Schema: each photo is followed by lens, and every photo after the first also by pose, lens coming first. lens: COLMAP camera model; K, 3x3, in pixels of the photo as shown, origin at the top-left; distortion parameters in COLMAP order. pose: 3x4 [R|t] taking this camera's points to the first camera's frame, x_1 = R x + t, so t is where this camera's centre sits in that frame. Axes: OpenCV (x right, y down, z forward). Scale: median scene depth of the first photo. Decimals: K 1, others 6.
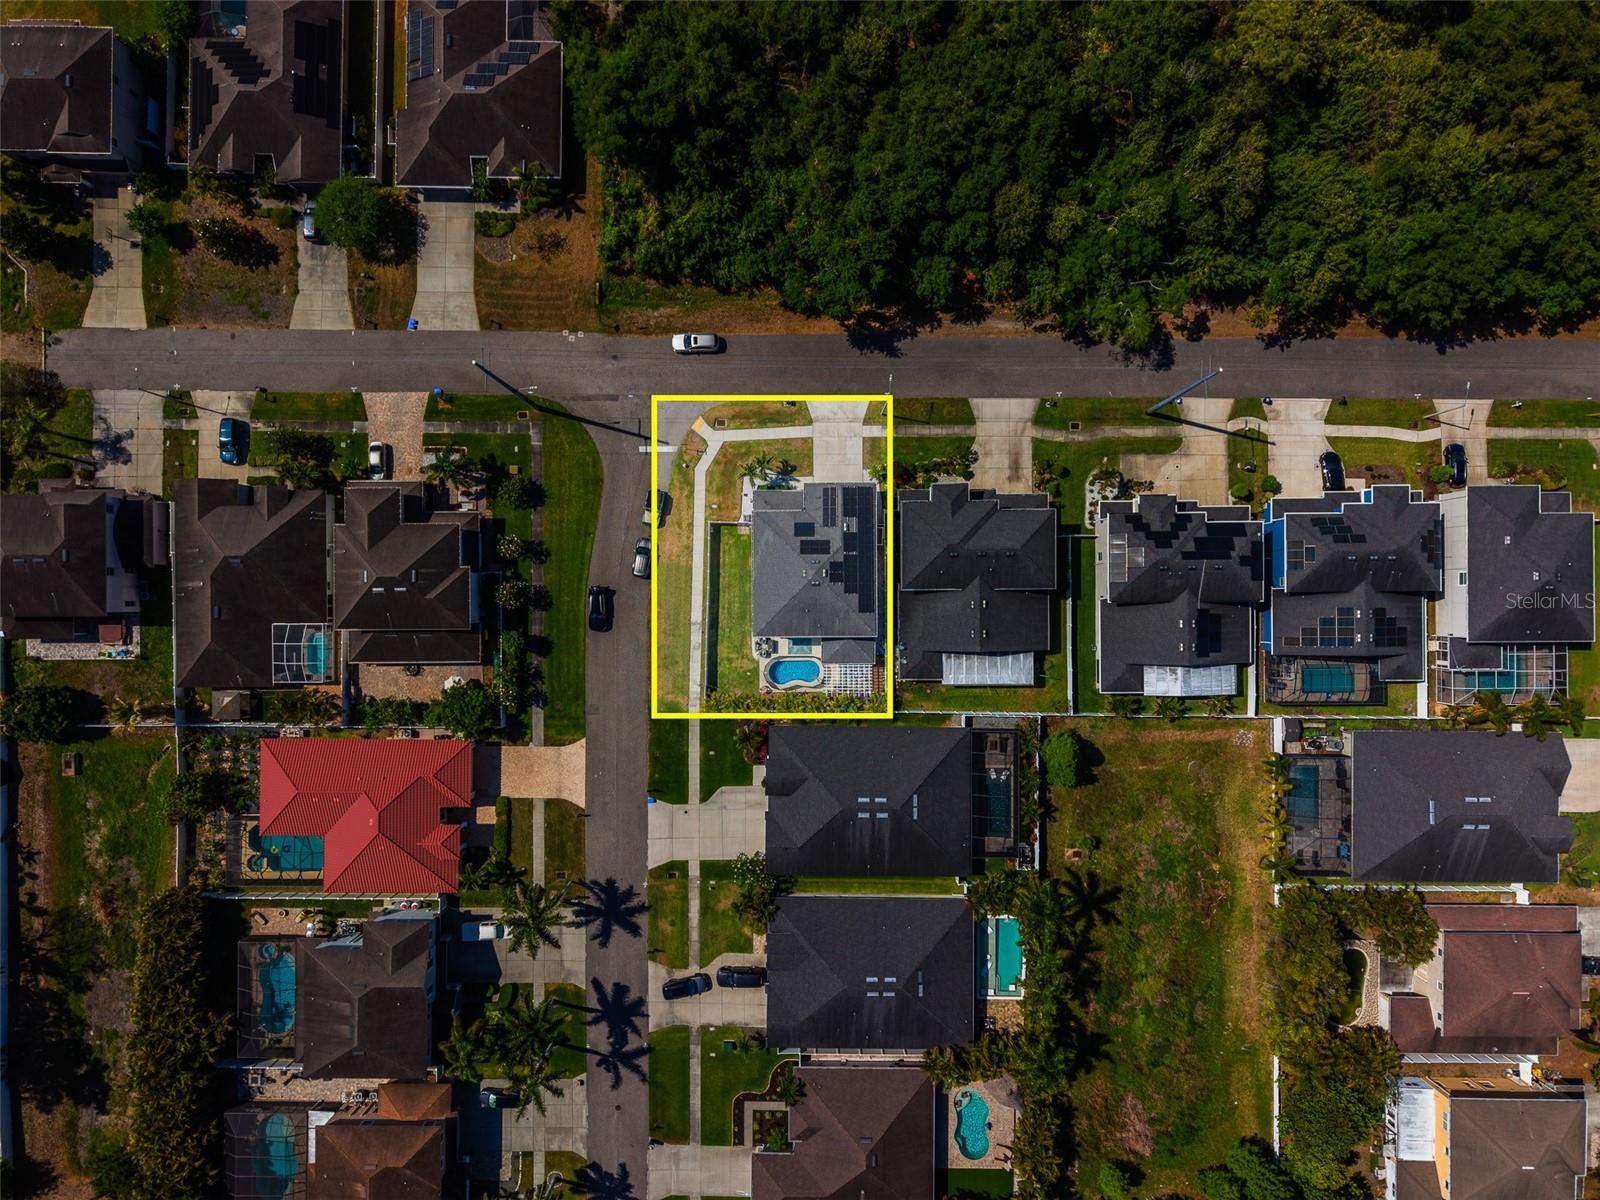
lens RADIAL K [[1066.6, 0, 800.0], [0, 1066.6, 600.0], [0, 0, 1]] dist [0.080066, -0.115227]
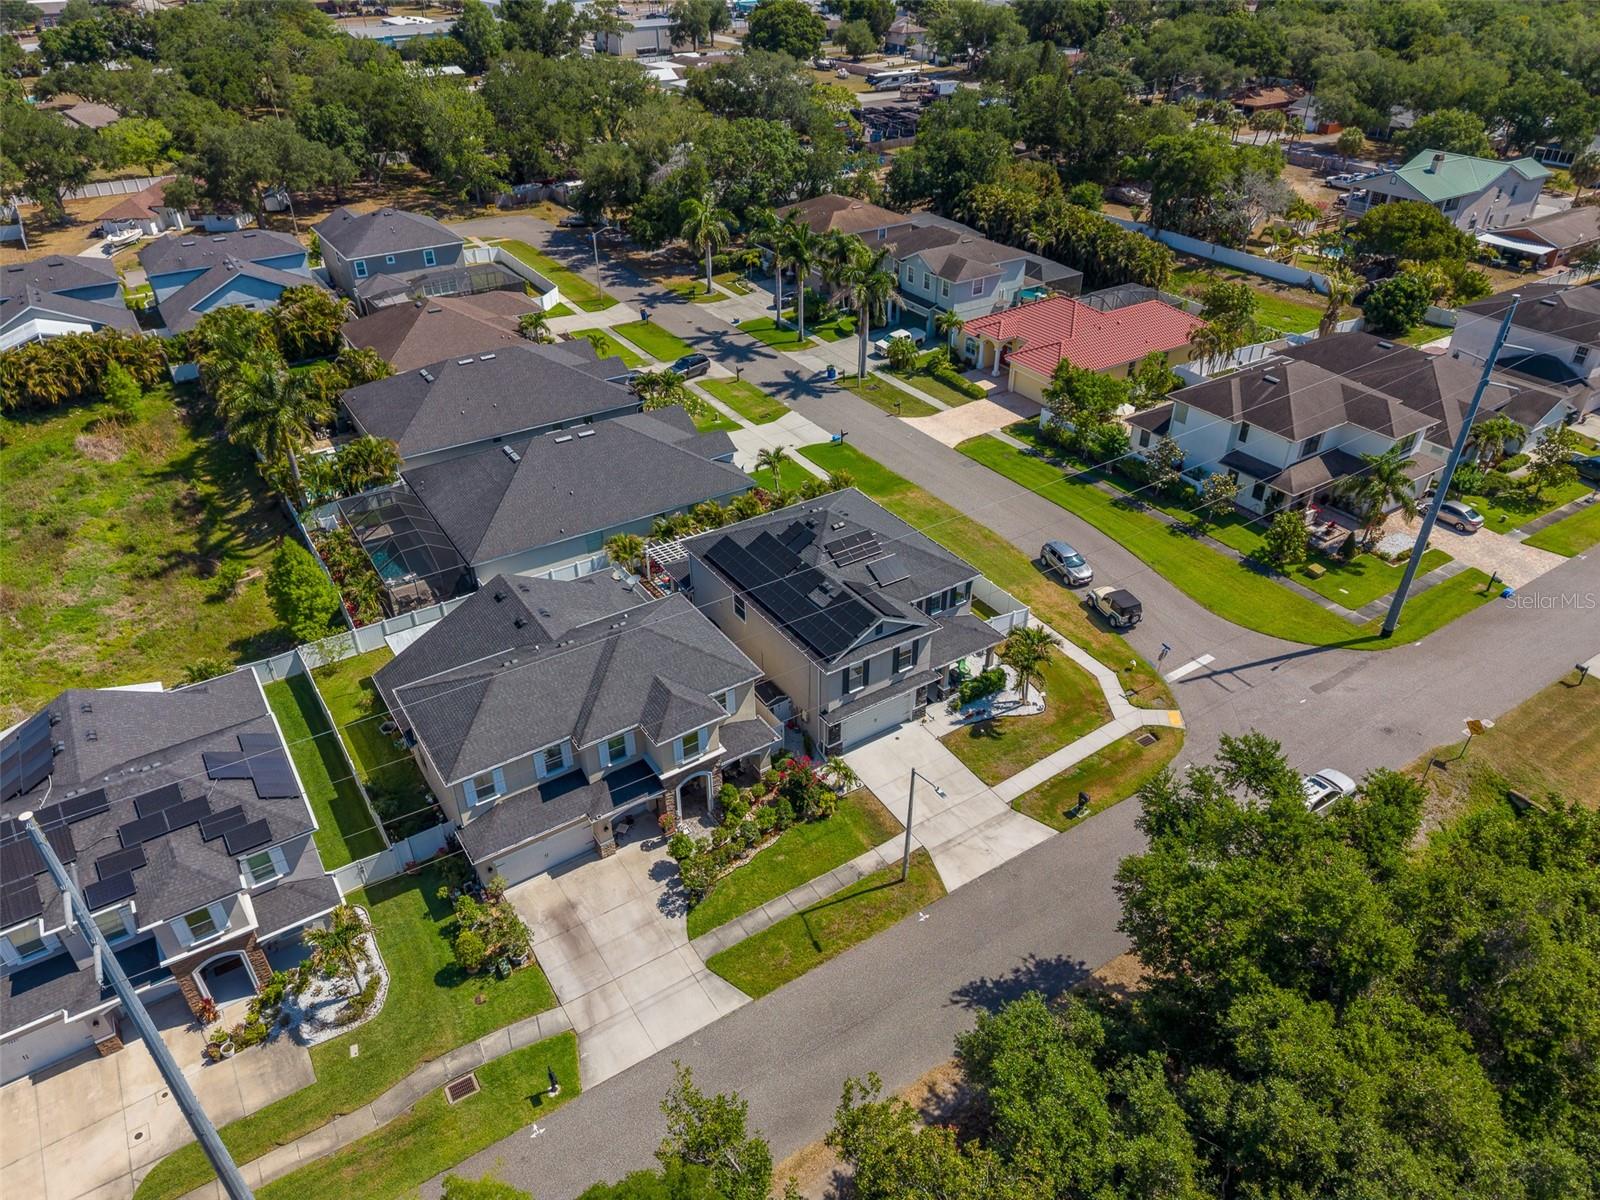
lens RADIAL K [[1072.2, 0, 799.0], [0, 1072.2, 595.6], [0, 0, 1]] dist [0.035495, -0.041240]
pose [[-0.839135, 0.305837, -0.449796, 0.274535], [-0.543827, -0.456157, 0.704395, -0.406108], [0.010253, 0.835694, 0.549100, 0.662453]]
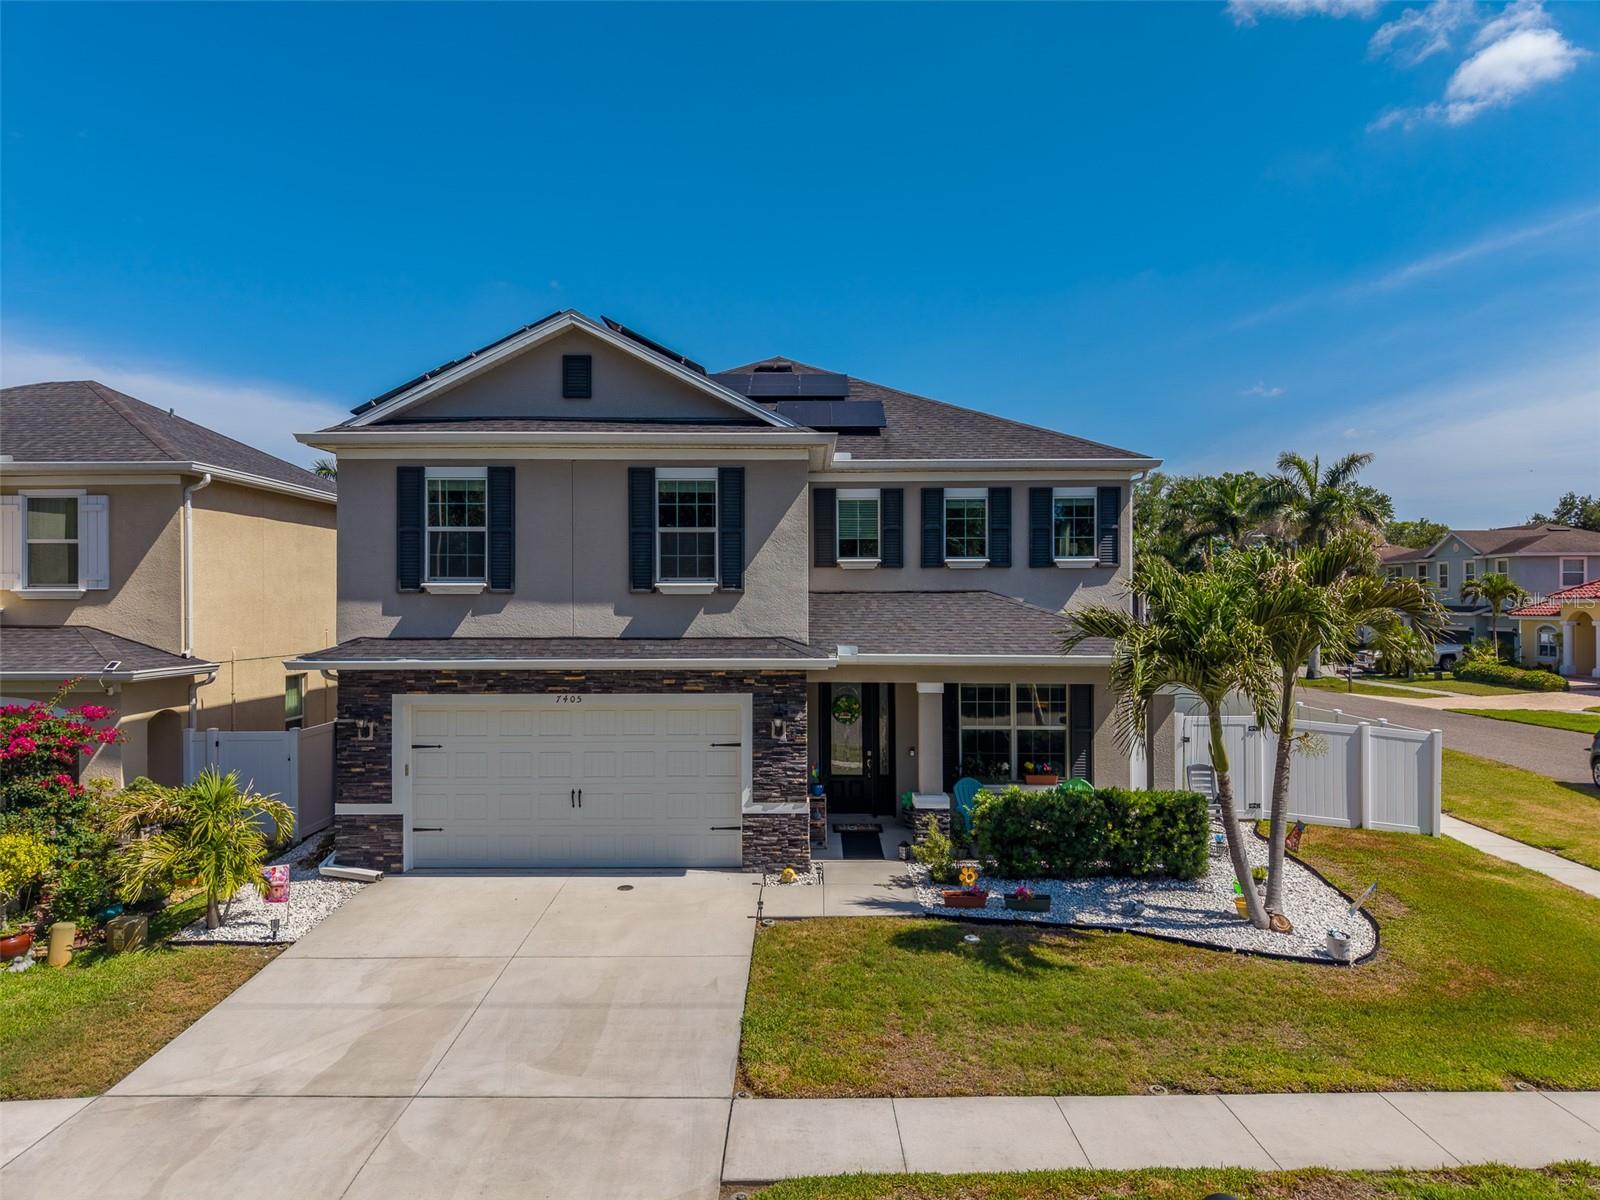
lens RADIAL K [[1072.2, 0, 799.0], [0, 1072.2, 595.6], [0, 0, 1]] dist [0.035495, -0.041240]
pose [[-0.999796, 0.008311, 0.018399, 0.005561], [0.018488, 0.010723, 0.999772, -0.231366], [0.008111, 0.999908, -0.010874, 0.964768]]
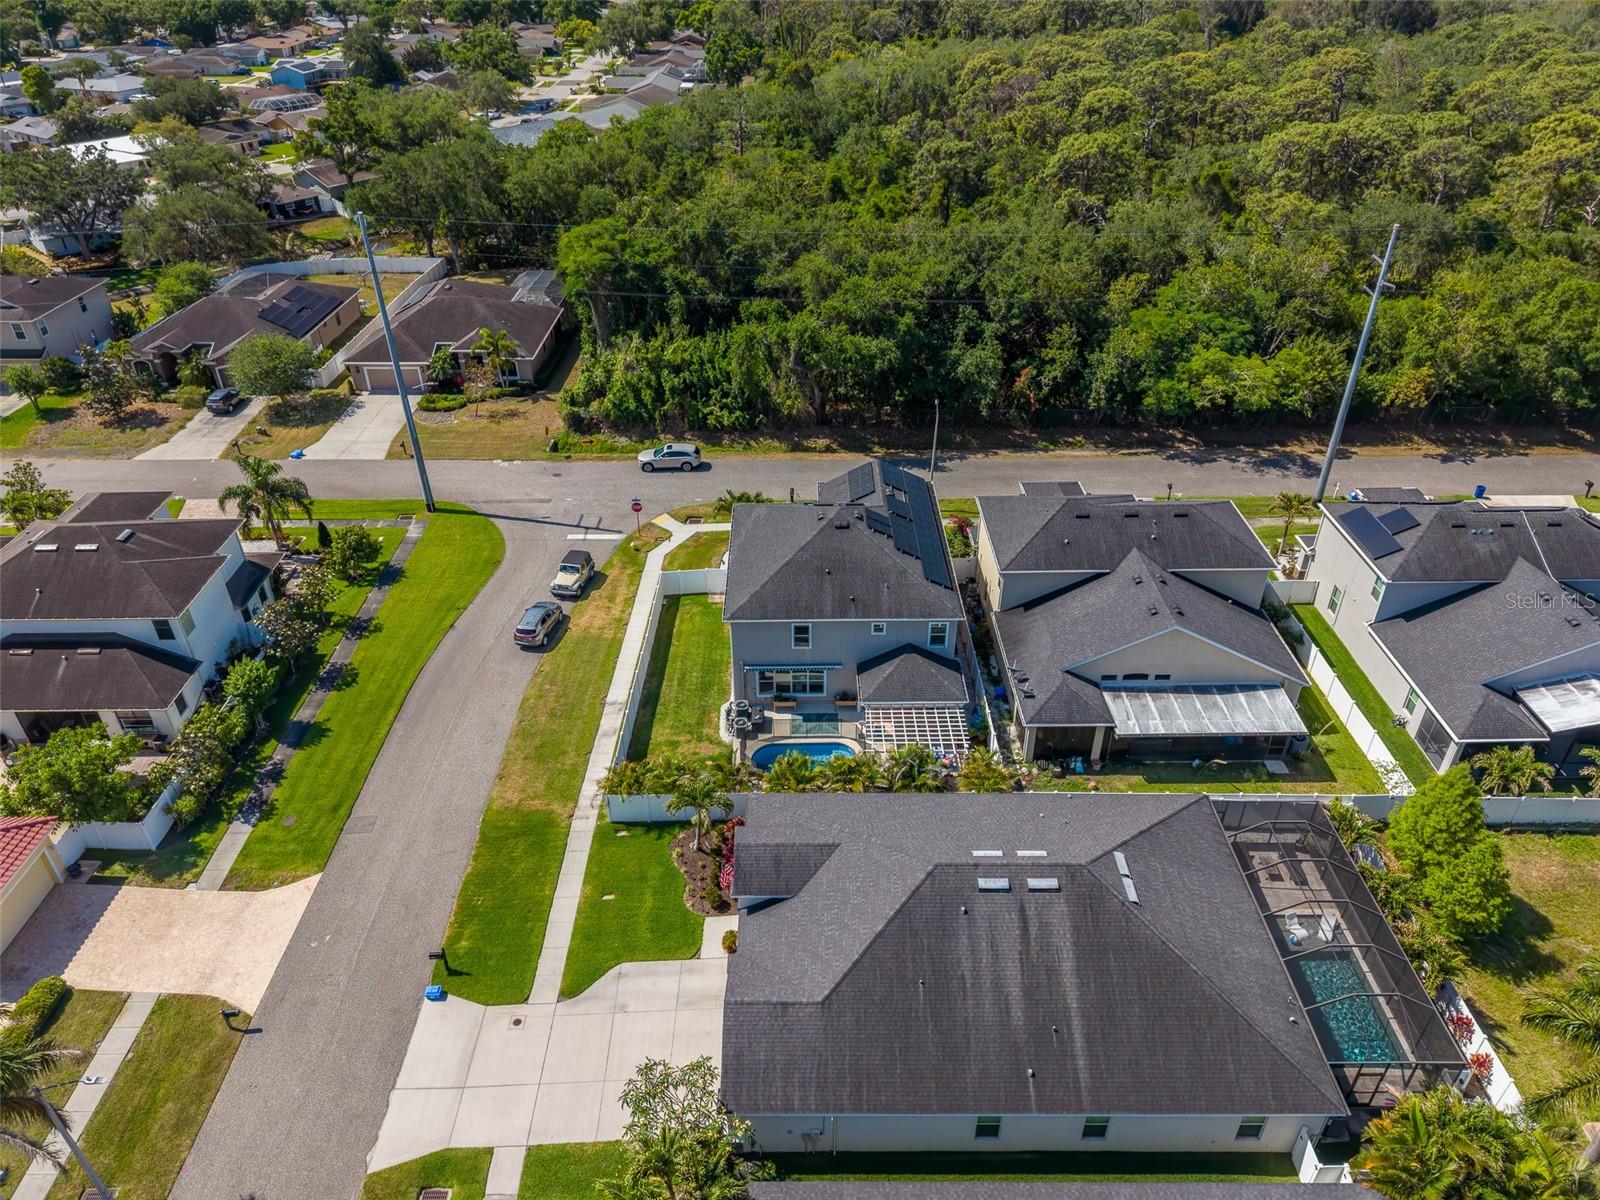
lens RADIAL K [[1072.2, 0, 799.0], [0, 1072.2, 595.6], [0, 0, 1]] dist [0.035495, -0.041240]
pose [[0.999992, -0.003803, -0.001014, -0.006755], [0.001245, 0.549999, -0.835164, 0.432313], [0.003734, 0.835157, 0.550000, 0.667337]]
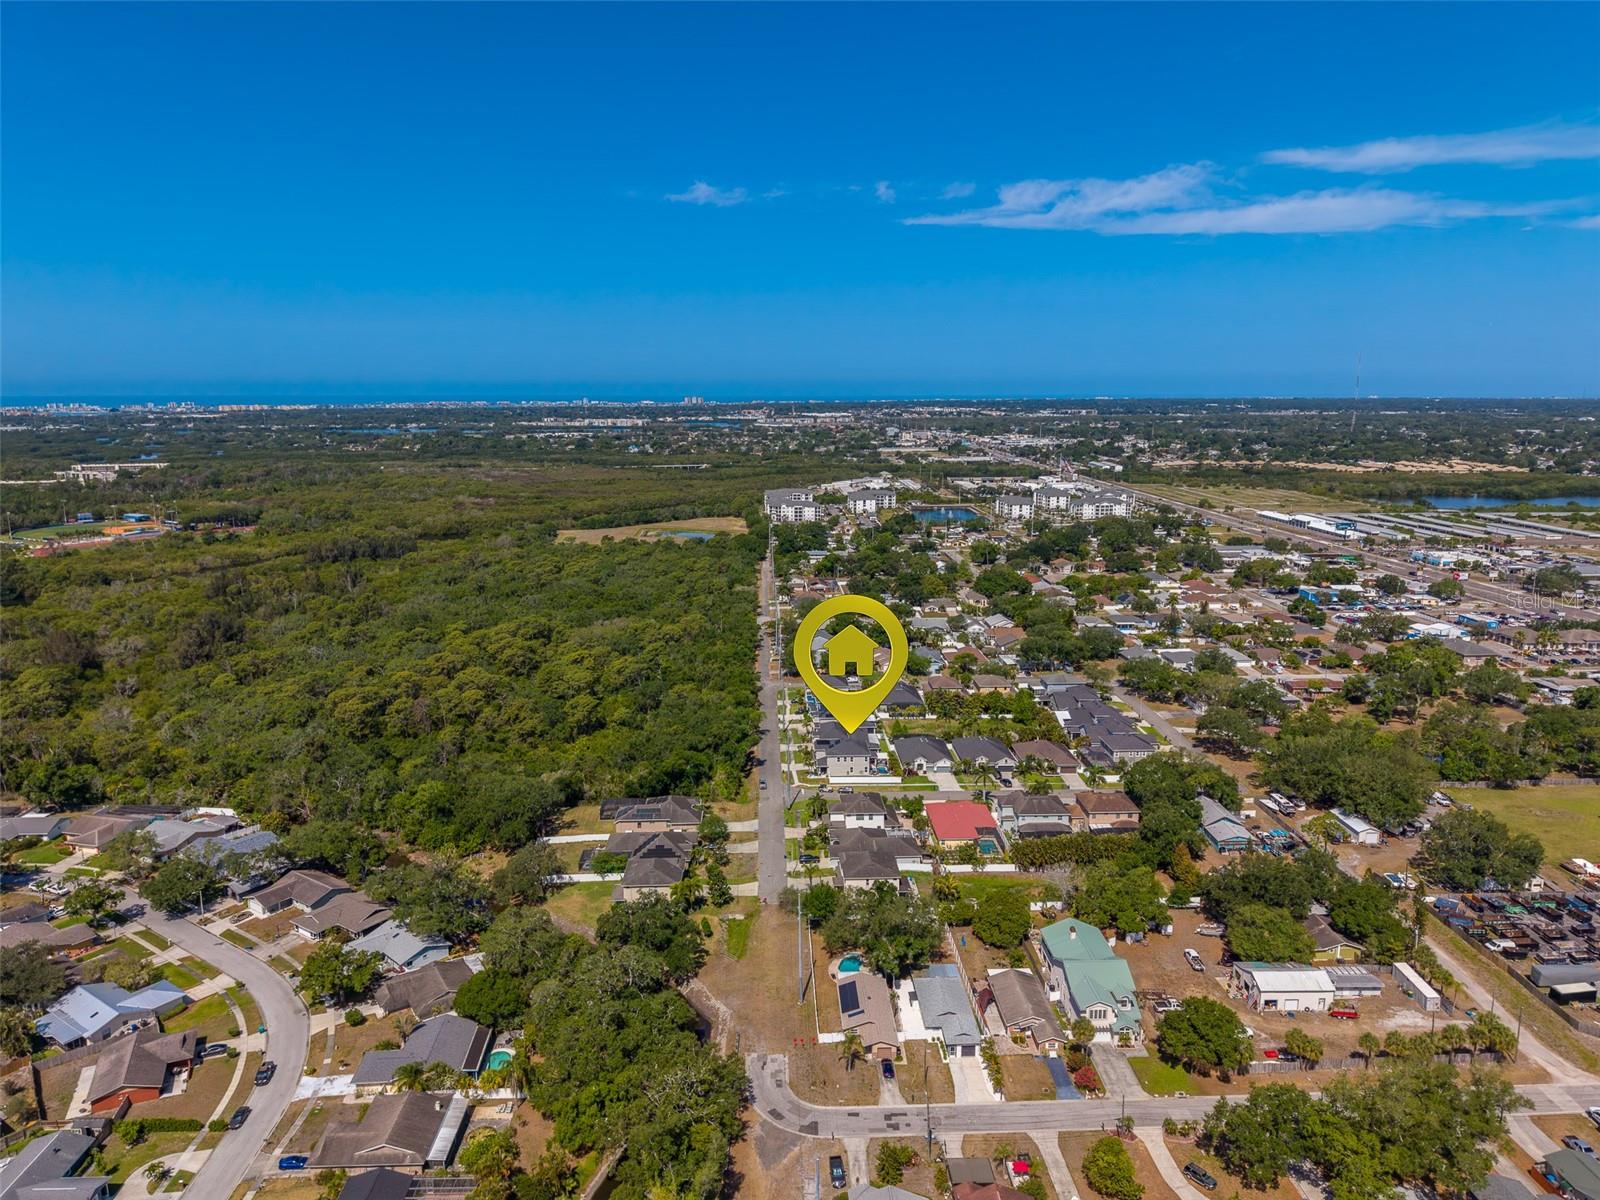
lens RADIAL K [[1072.2, 0, 799.0], [0, 1072.2, 595.6], [0, 0, 1]] dist [0.035495, -0.041240]
pose [[-0.043110, -0.185480, 0.981702, -2.592160], [0.999061, -0.003849, 0.043145, -0.260789], [-0.004224, 0.982641, 0.185472, 0.055426]]
